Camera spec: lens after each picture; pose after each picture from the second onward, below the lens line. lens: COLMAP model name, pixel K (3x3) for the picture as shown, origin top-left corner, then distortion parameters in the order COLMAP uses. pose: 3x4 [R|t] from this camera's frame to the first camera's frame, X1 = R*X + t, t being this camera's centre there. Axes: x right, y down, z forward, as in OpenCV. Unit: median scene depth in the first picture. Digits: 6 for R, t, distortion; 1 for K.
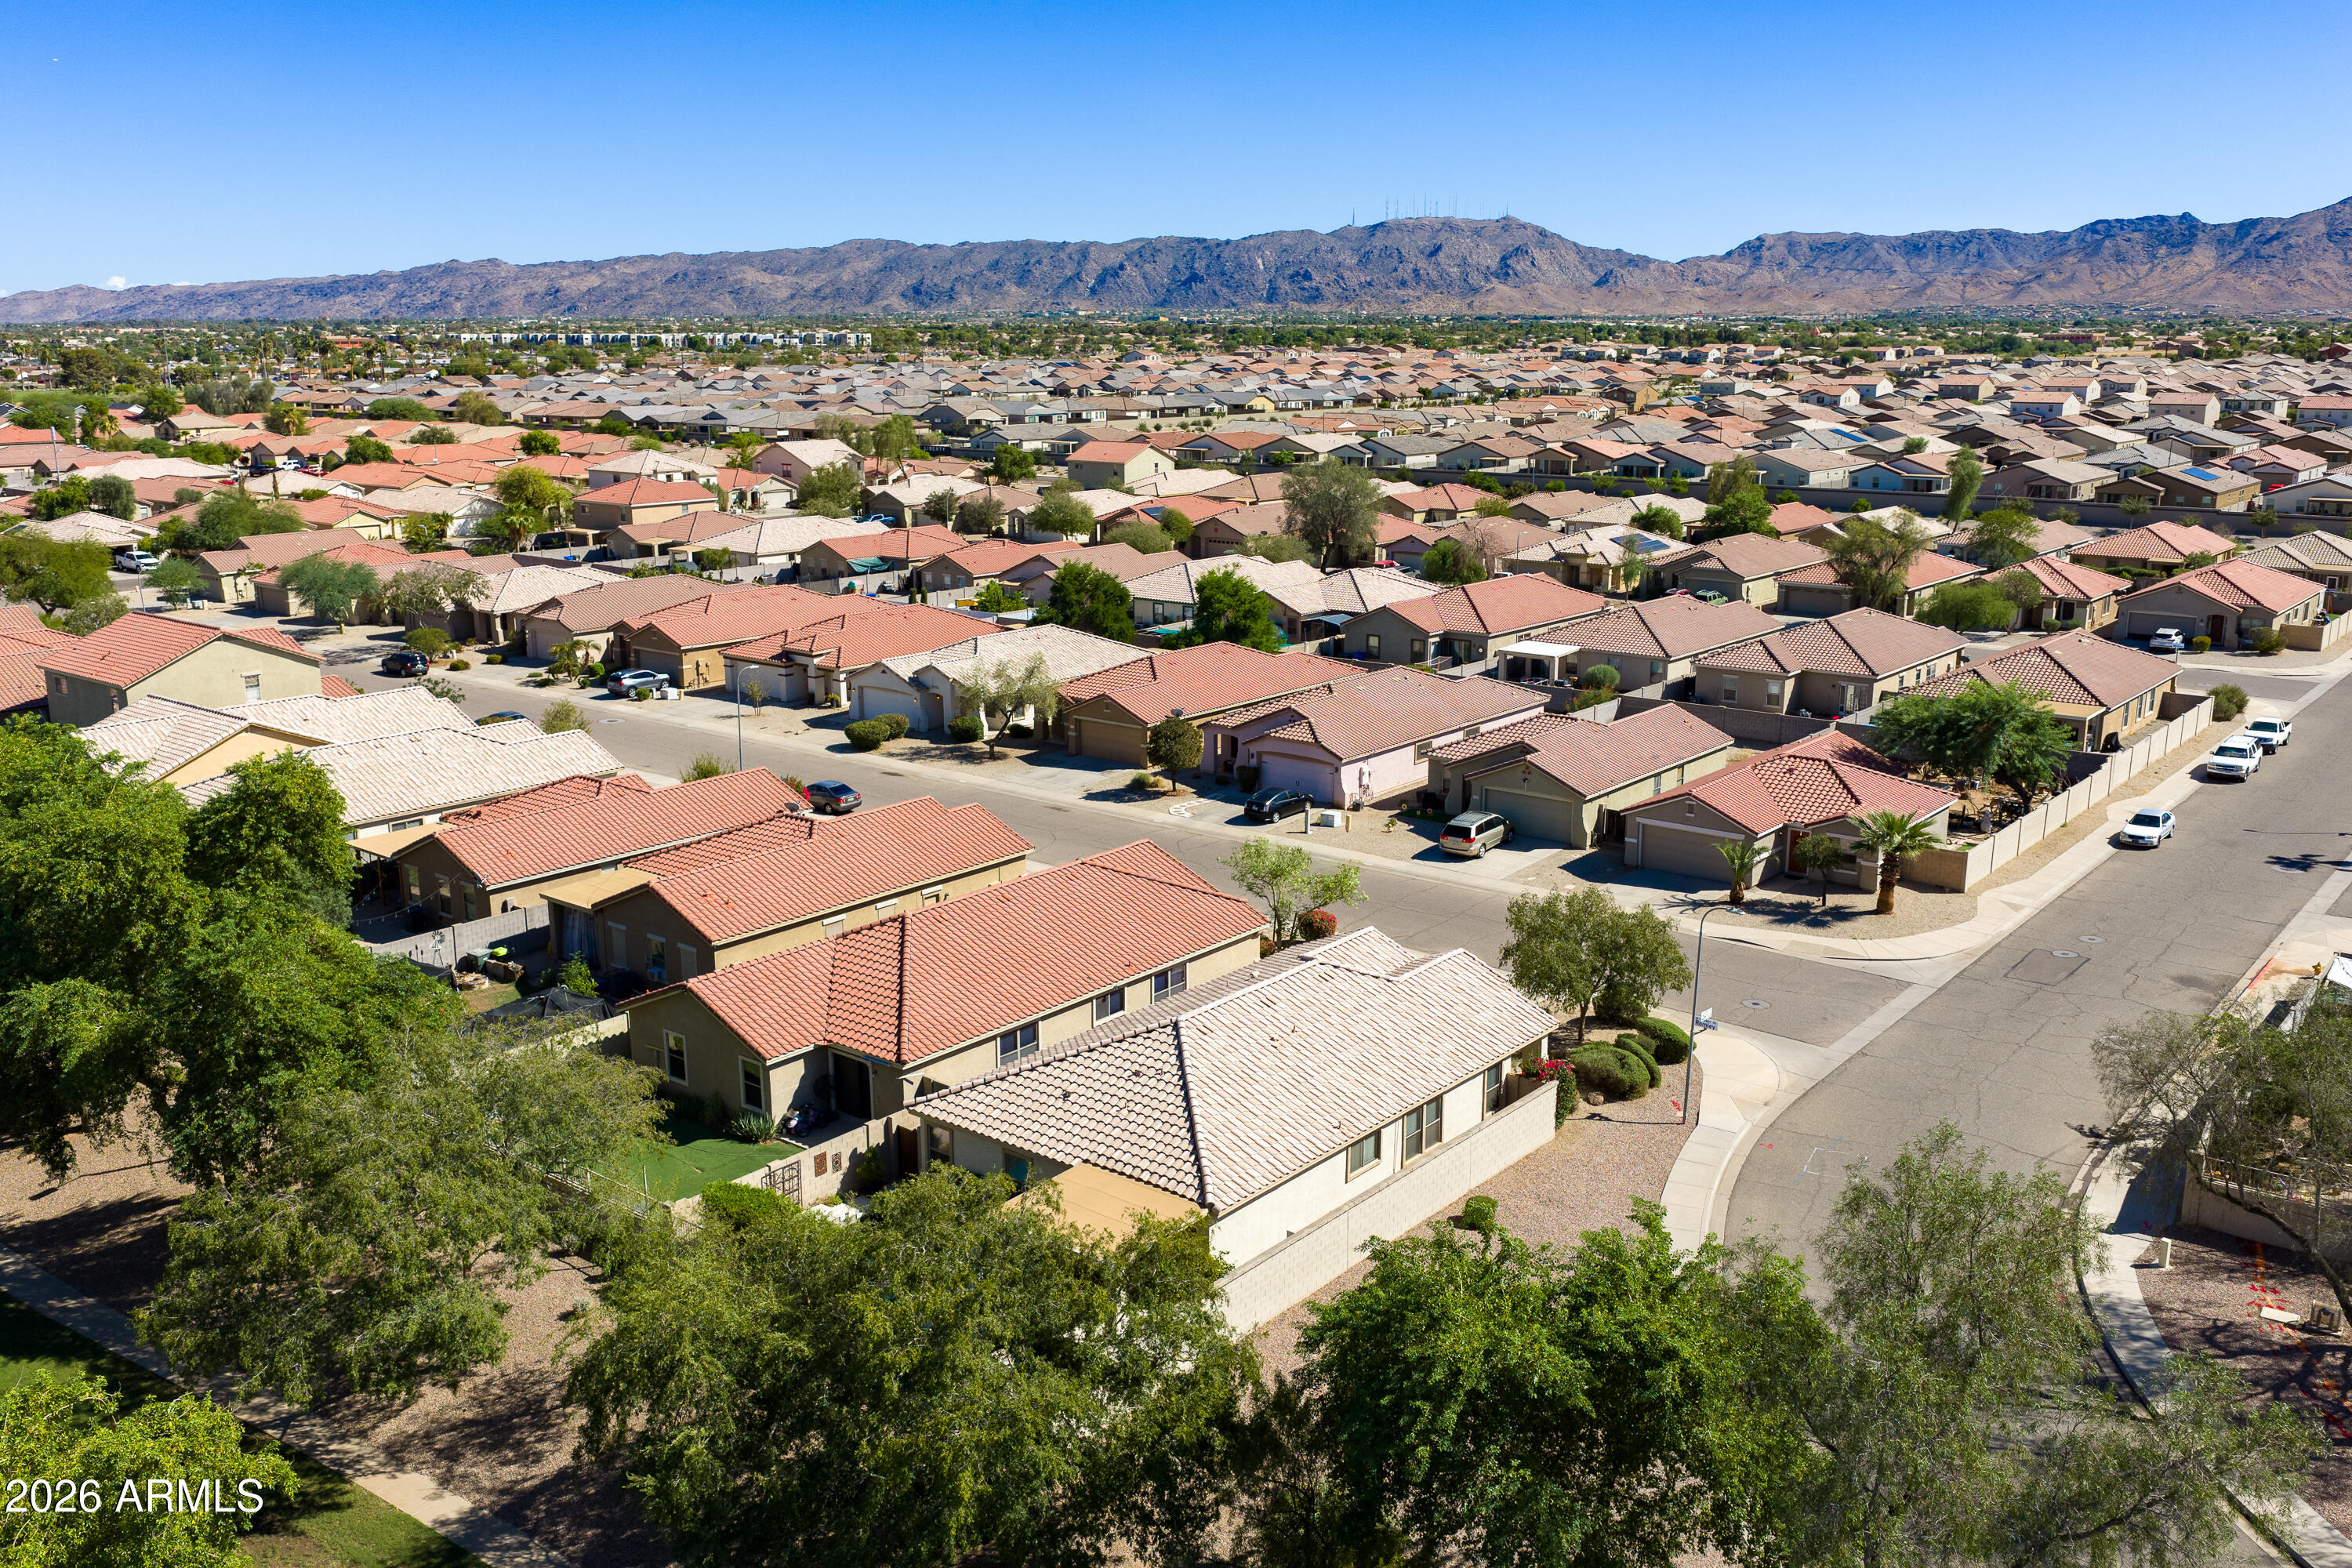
lens RADIAL K [[1933.5, 0, 1179.1], [0, 1933.5, 834.3], [0, 0, 1]] dist [0.024450, -0.049113]
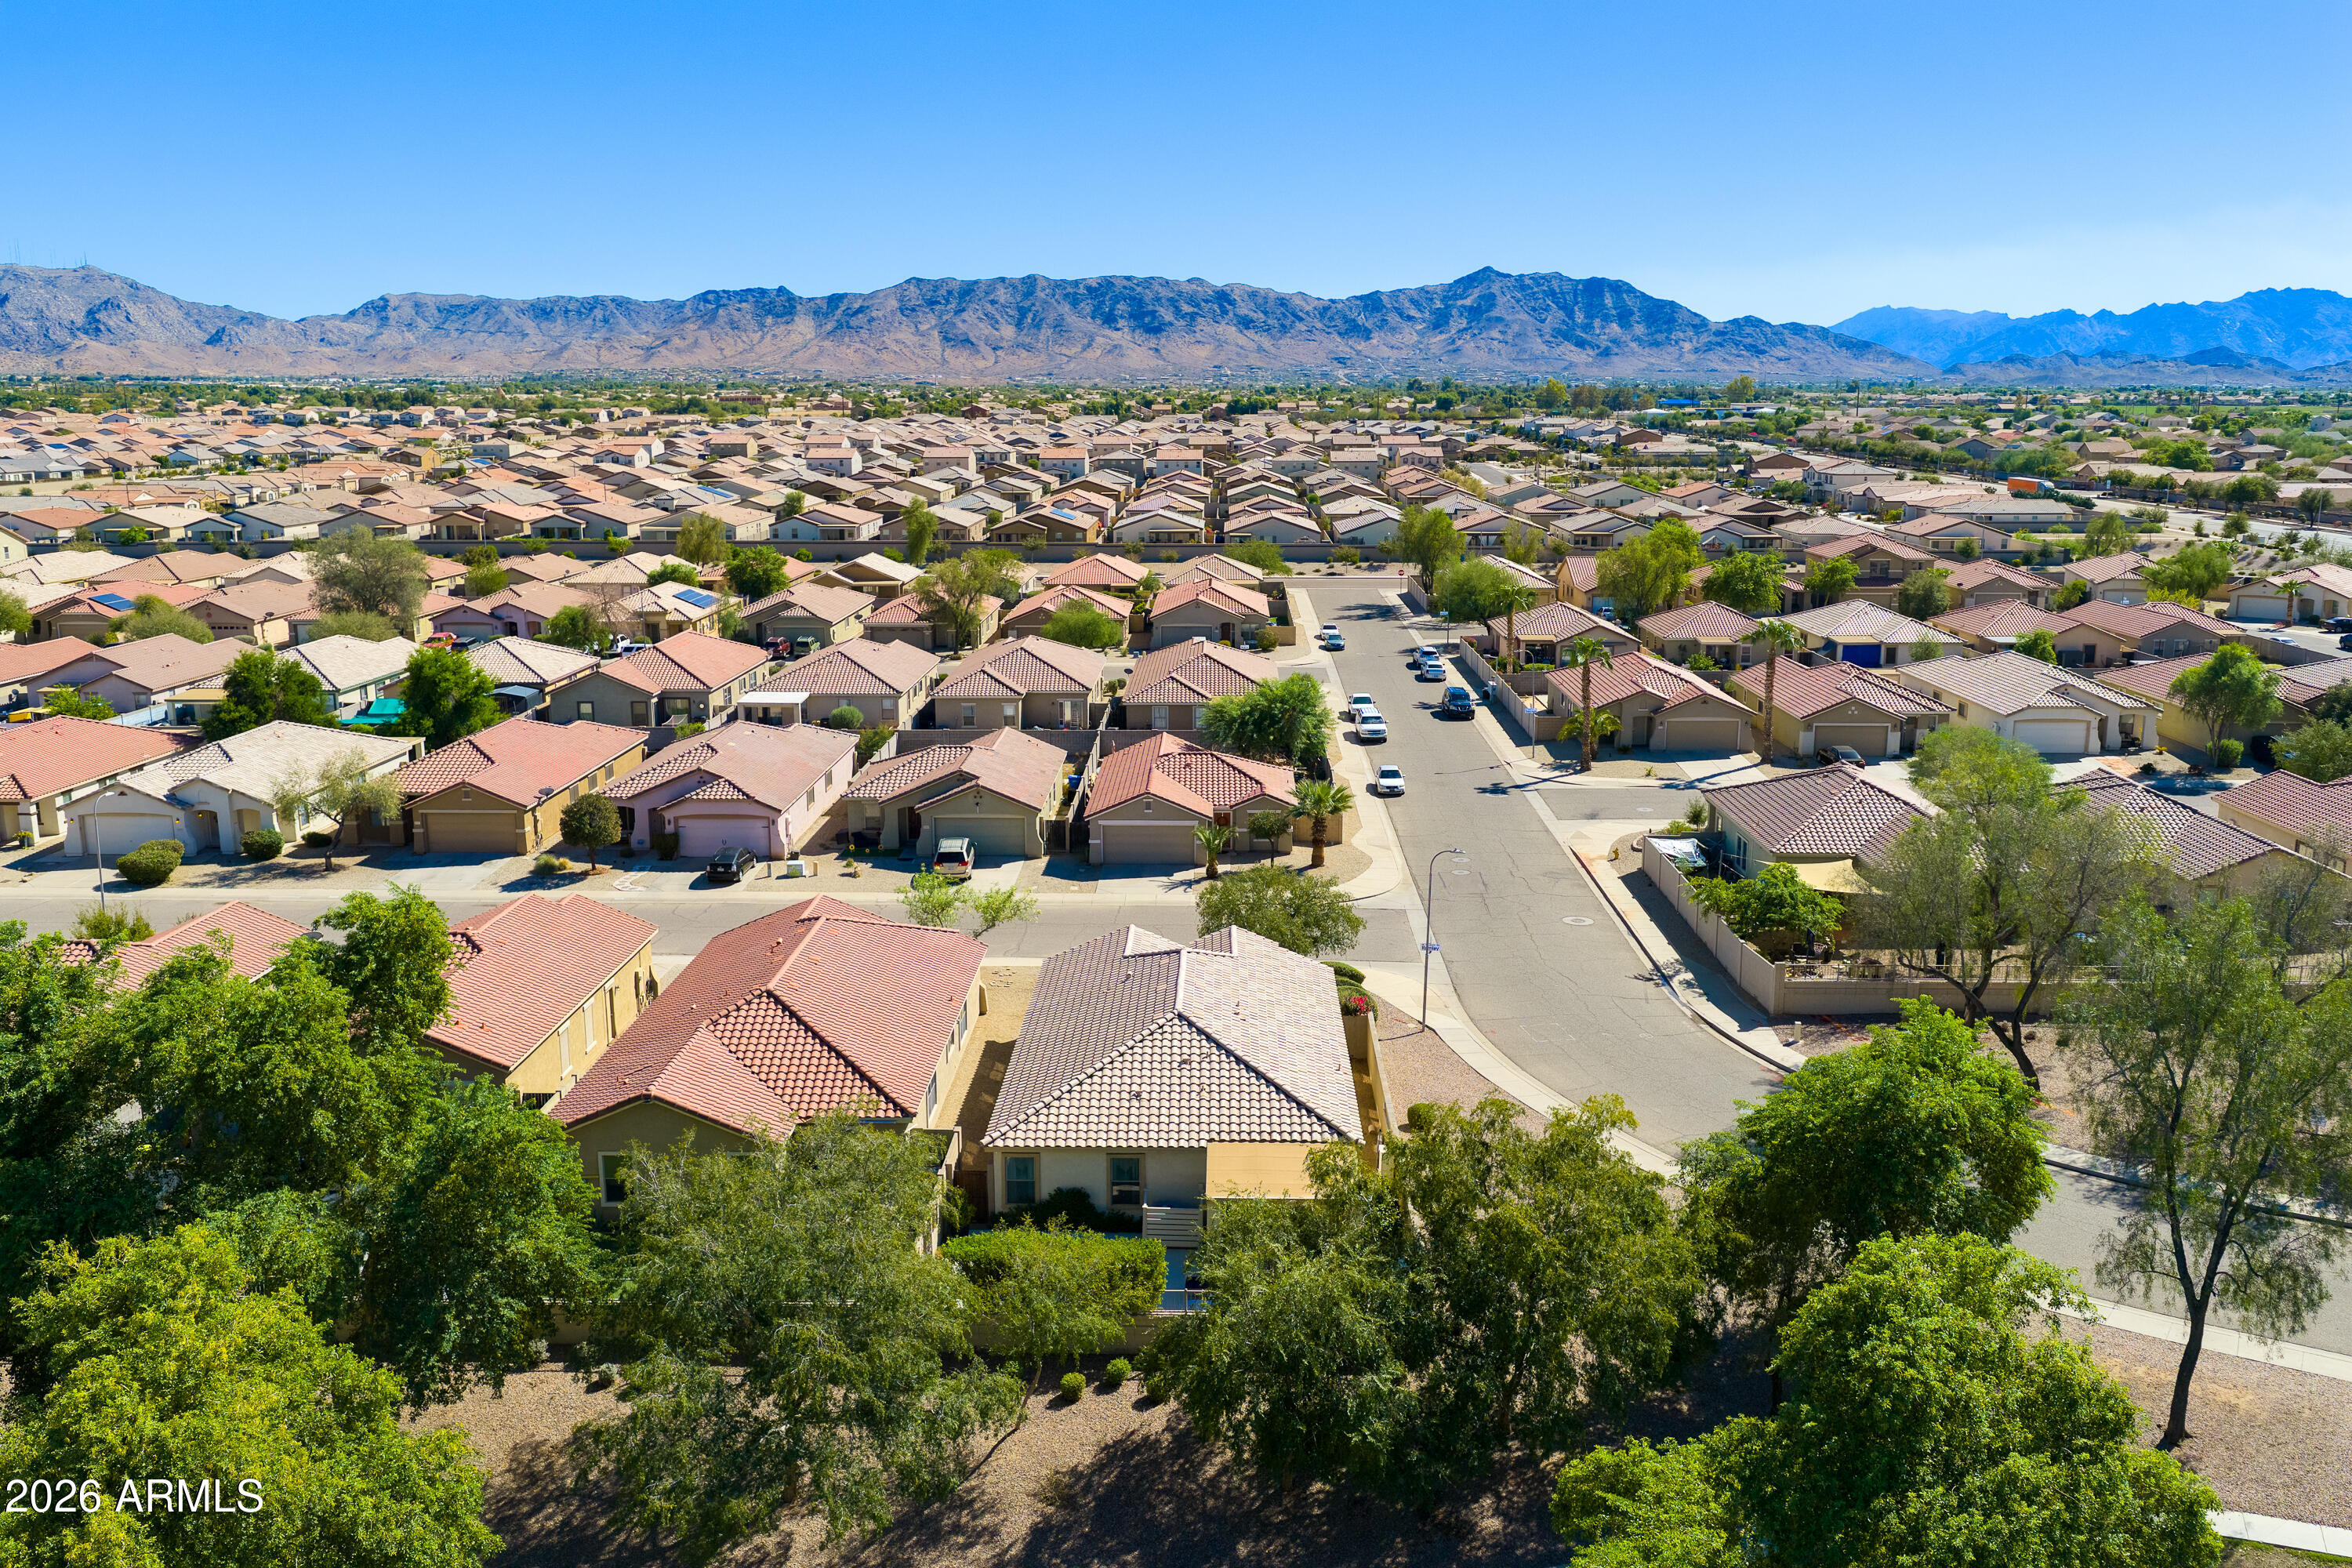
lens RADIAL K [[1933.5, 0, 1179.1], [0, 1933.5, 834.3], [0, 0, 1]] dist [0.024450, -0.049113]
pose [[0.791059, -0.136761, 0.596257, -0.201794], [0.154613, 0.987743, 0.021429, -0.008969], [-0.591879, 0.075237, 0.802508, 0.031361]]
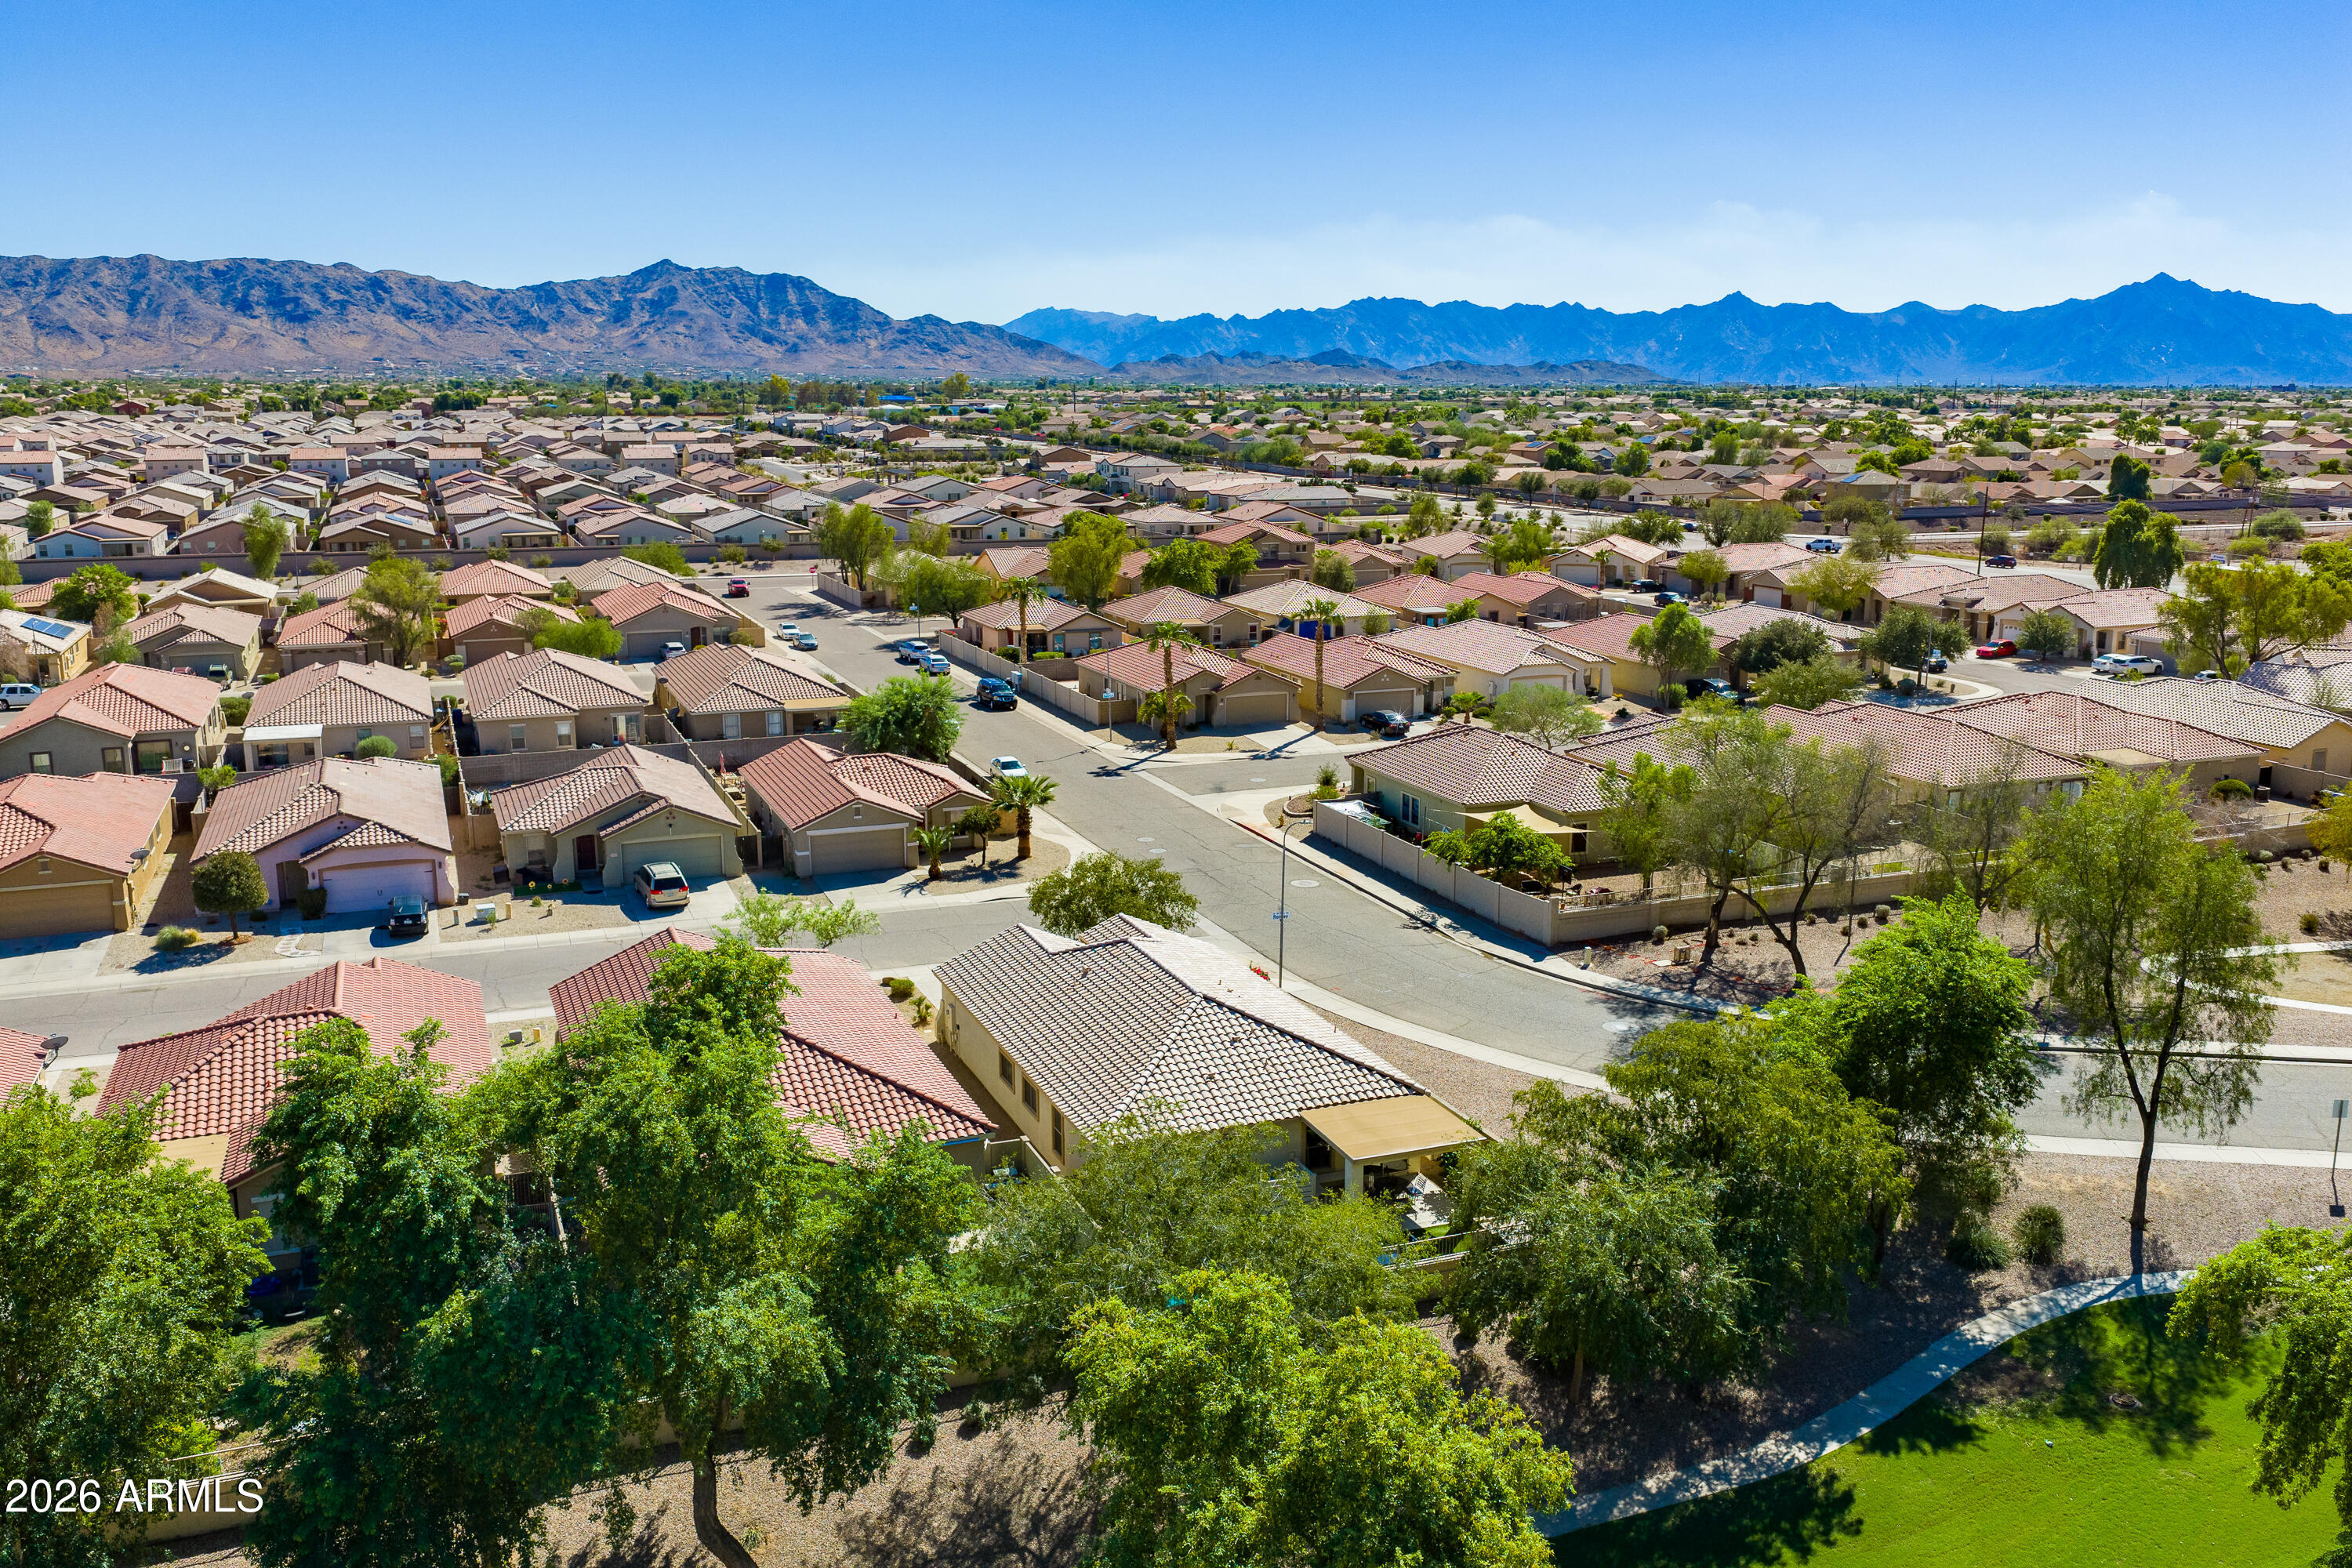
lens RADIAL K [[1933.5, 0, 1179.1], [0, 1933.5, 834.3], [0, 0, 1]] dist [0.024450, -0.049113]
pose [[0.486061, -0.195977, 0.851668, -0.297915], [0.219214, 0.970716, 0.098262, -0.034431], [-0.845985, 0.138936, 0.514788, 0.128773]]
